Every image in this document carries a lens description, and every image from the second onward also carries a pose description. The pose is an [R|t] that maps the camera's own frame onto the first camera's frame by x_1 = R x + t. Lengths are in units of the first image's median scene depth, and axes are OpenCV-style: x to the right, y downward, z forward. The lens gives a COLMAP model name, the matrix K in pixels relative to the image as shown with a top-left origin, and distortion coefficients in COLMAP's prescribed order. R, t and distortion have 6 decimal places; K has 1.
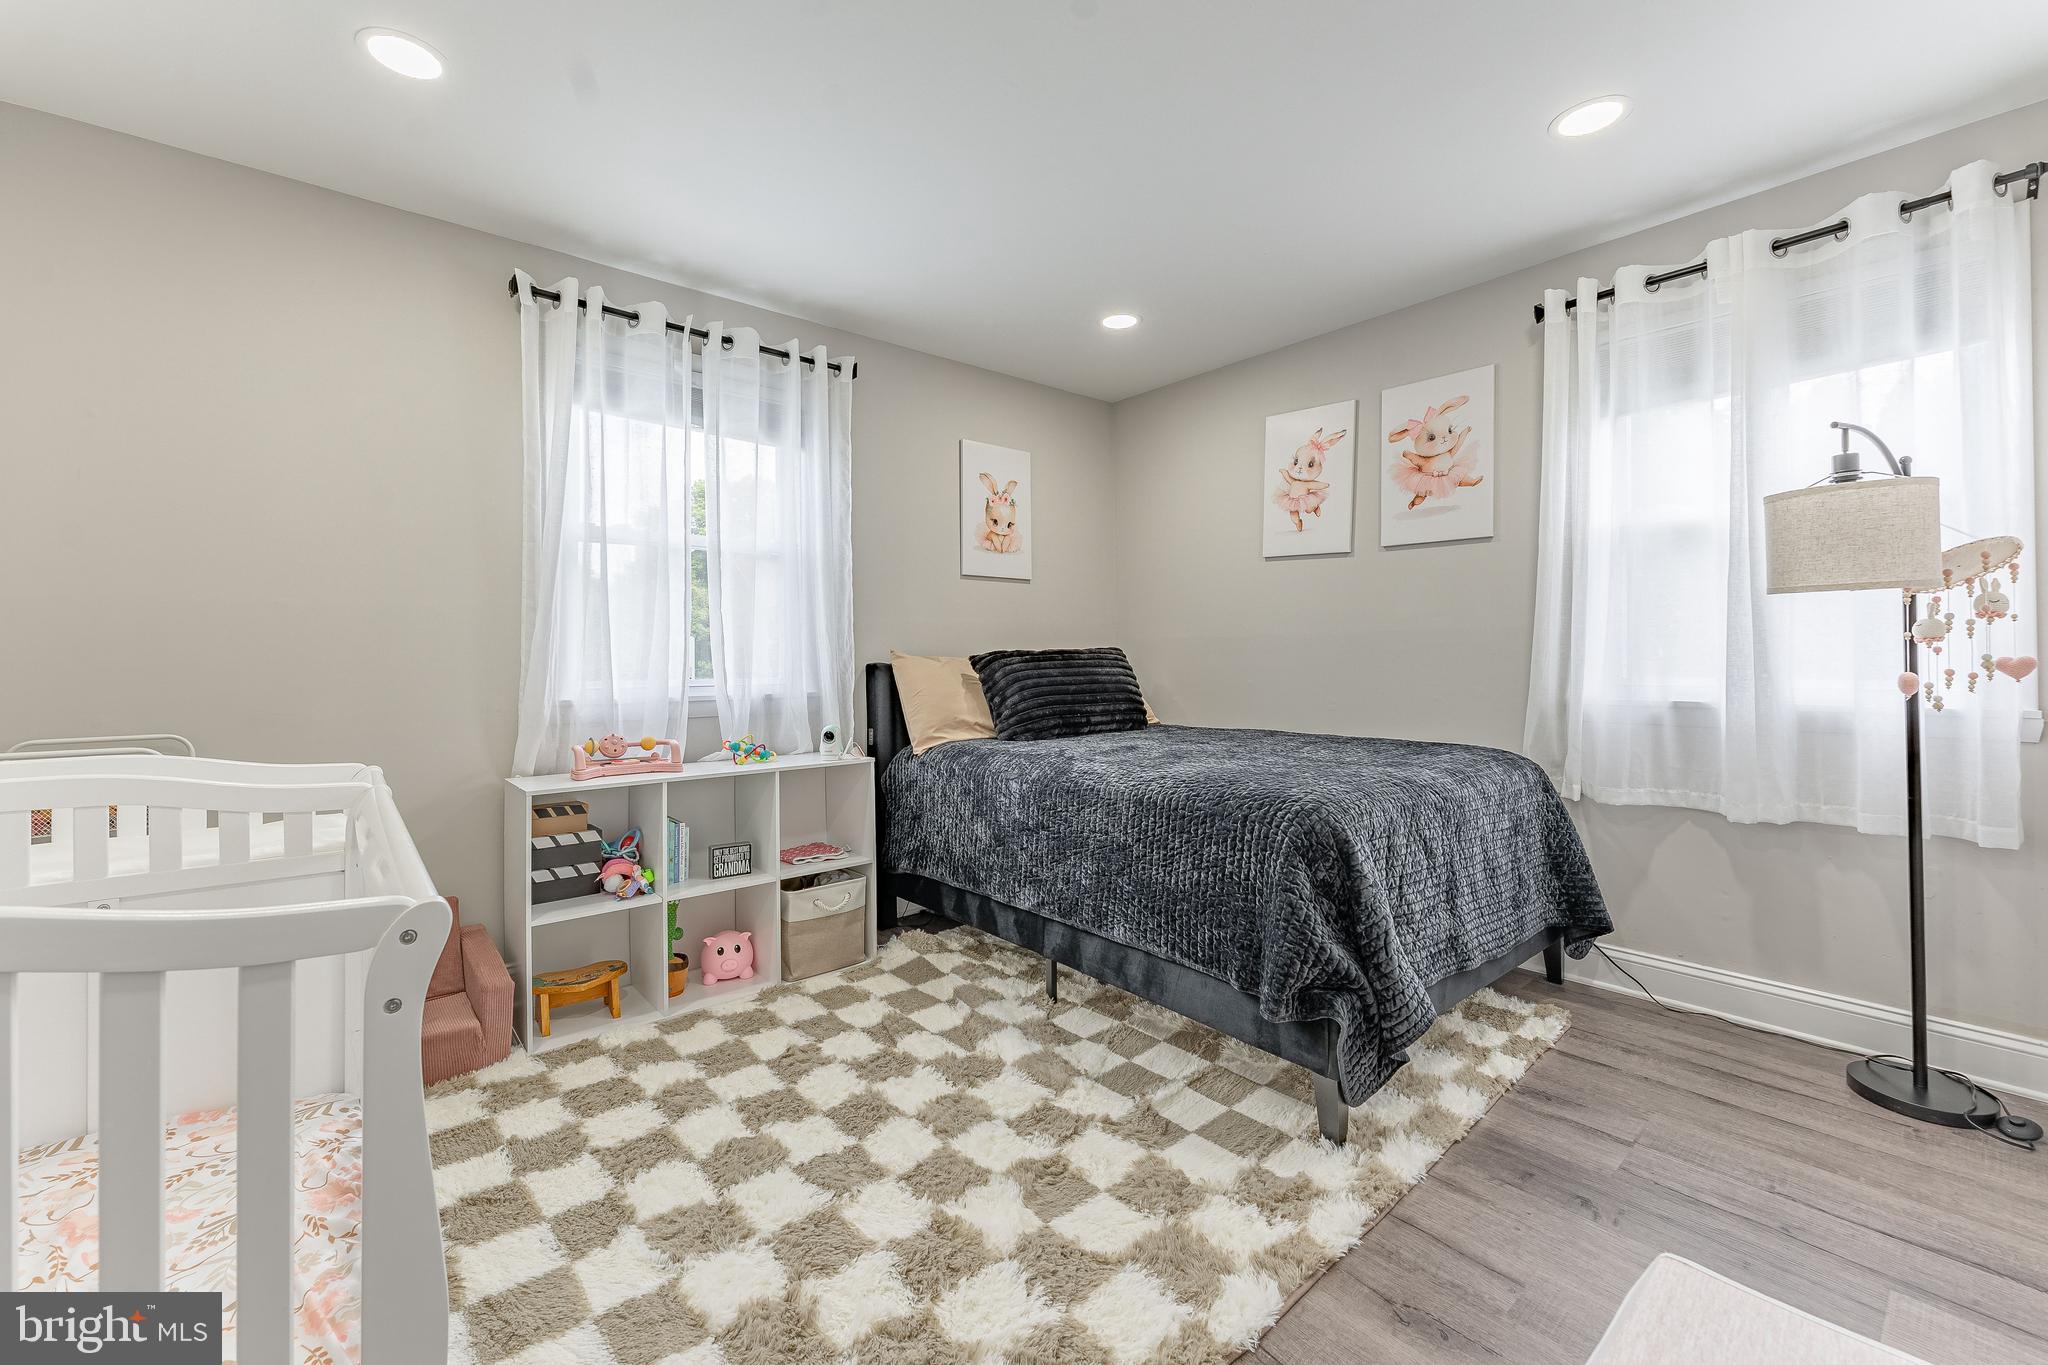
lens RADIAL K [[834.1, 0, 1006.0], [0, 834.1, 670.4], [0, 0, 1]] dist [-0.001992, -0.000080]
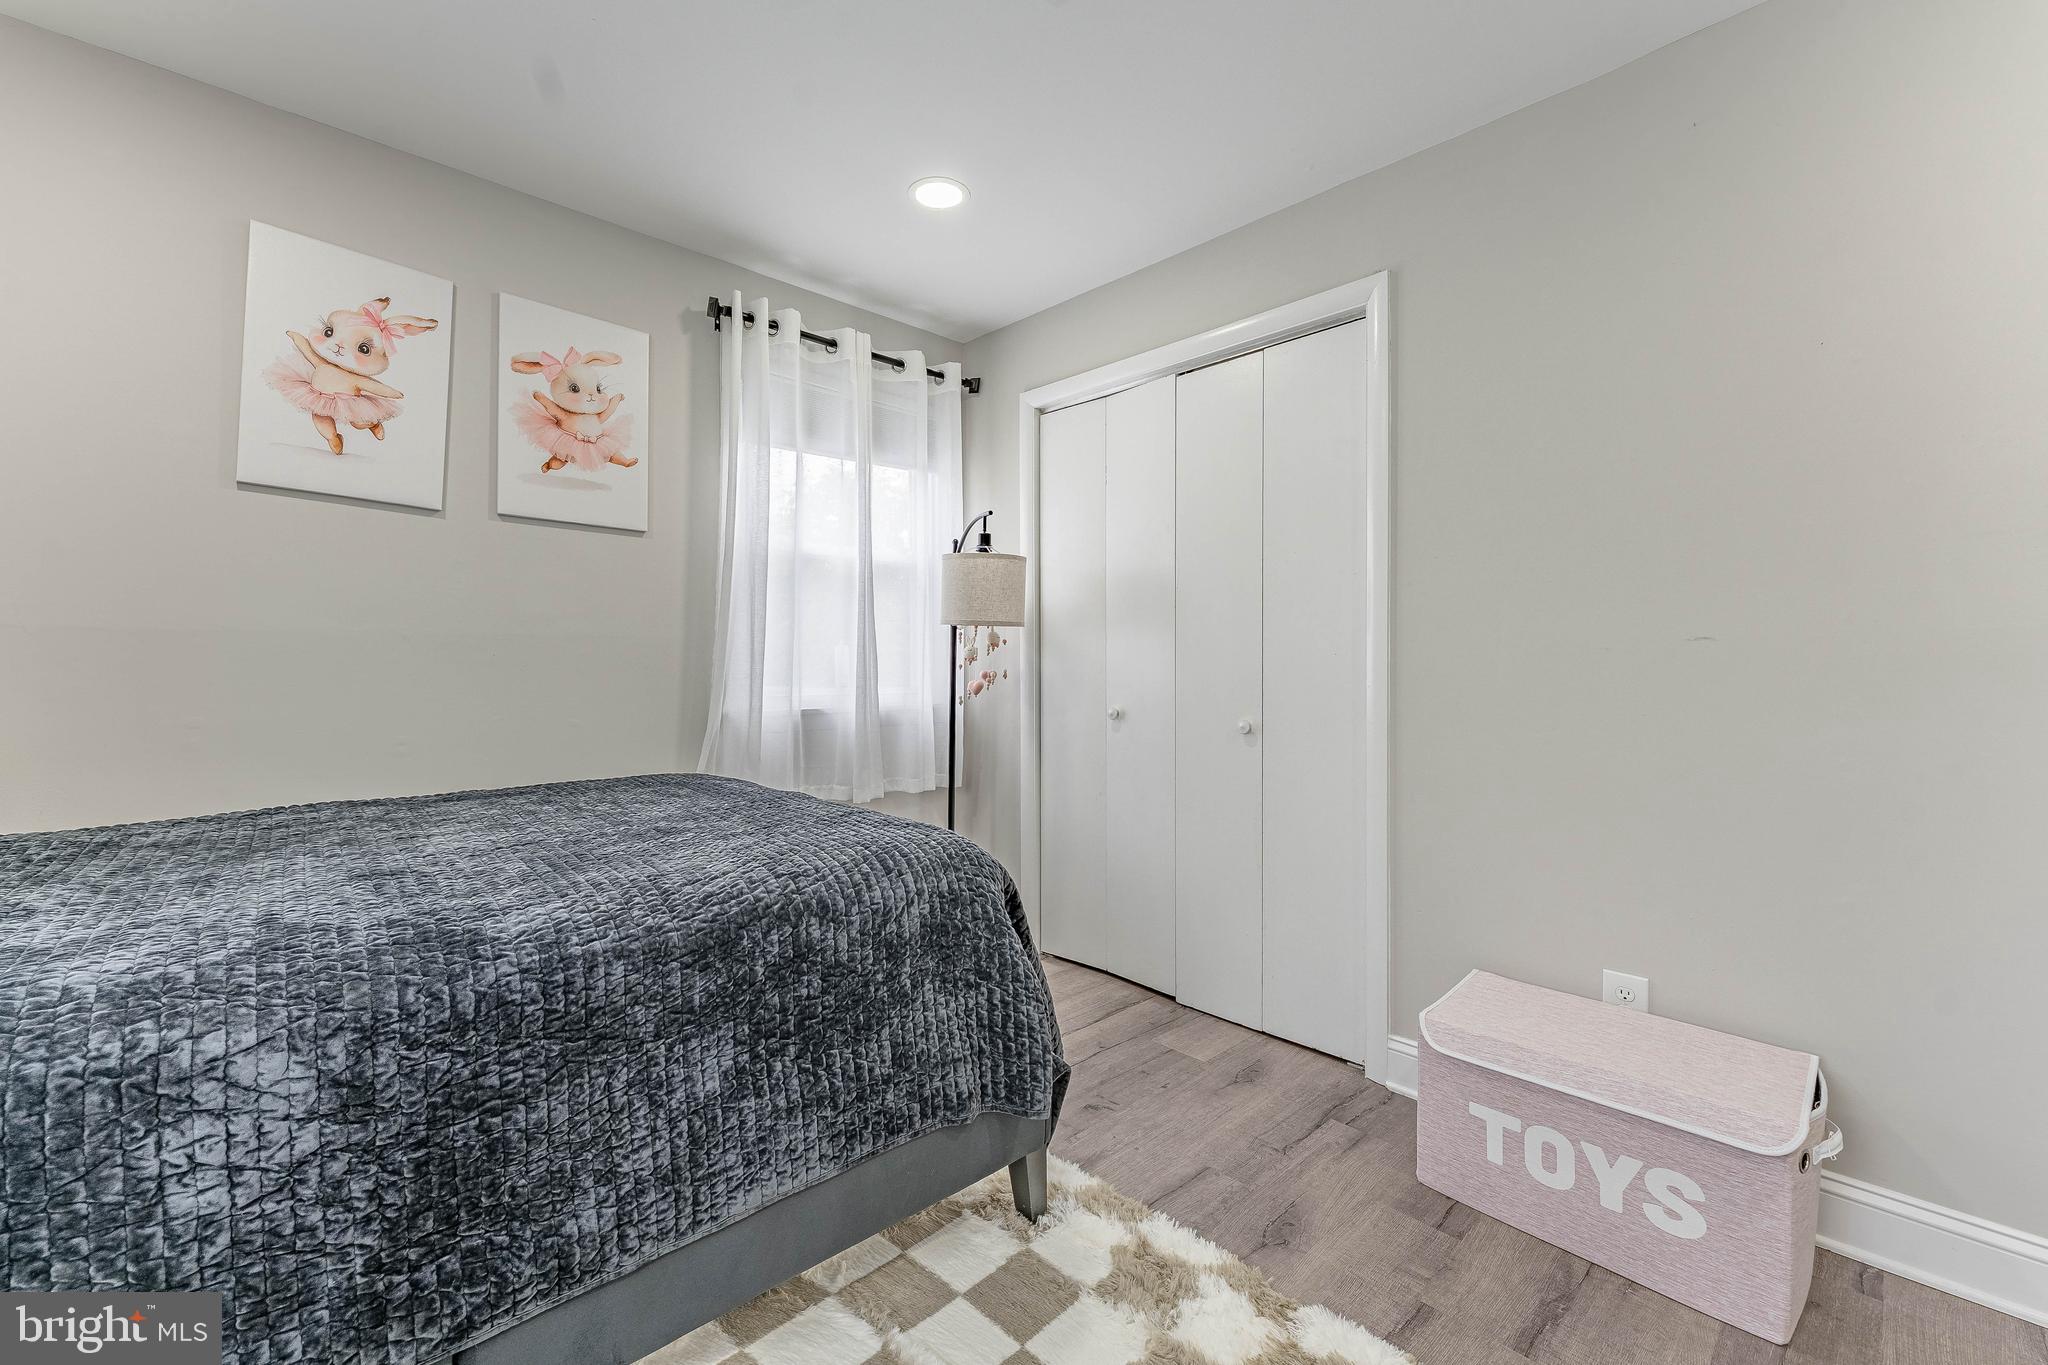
lens RADIAL K [[834.1, 0, 1009.9], [0, 834.1, 676.3], [0, 0, 1]] dist [-0.001992, -0.000080]
pose [[-0.069545, -0.000874, 0.997578, -0.294142], [0.024101, 0.999706, 0.002556, -0.003420], [-0.997288, 0.024220, -0.069504, 0.661493]]
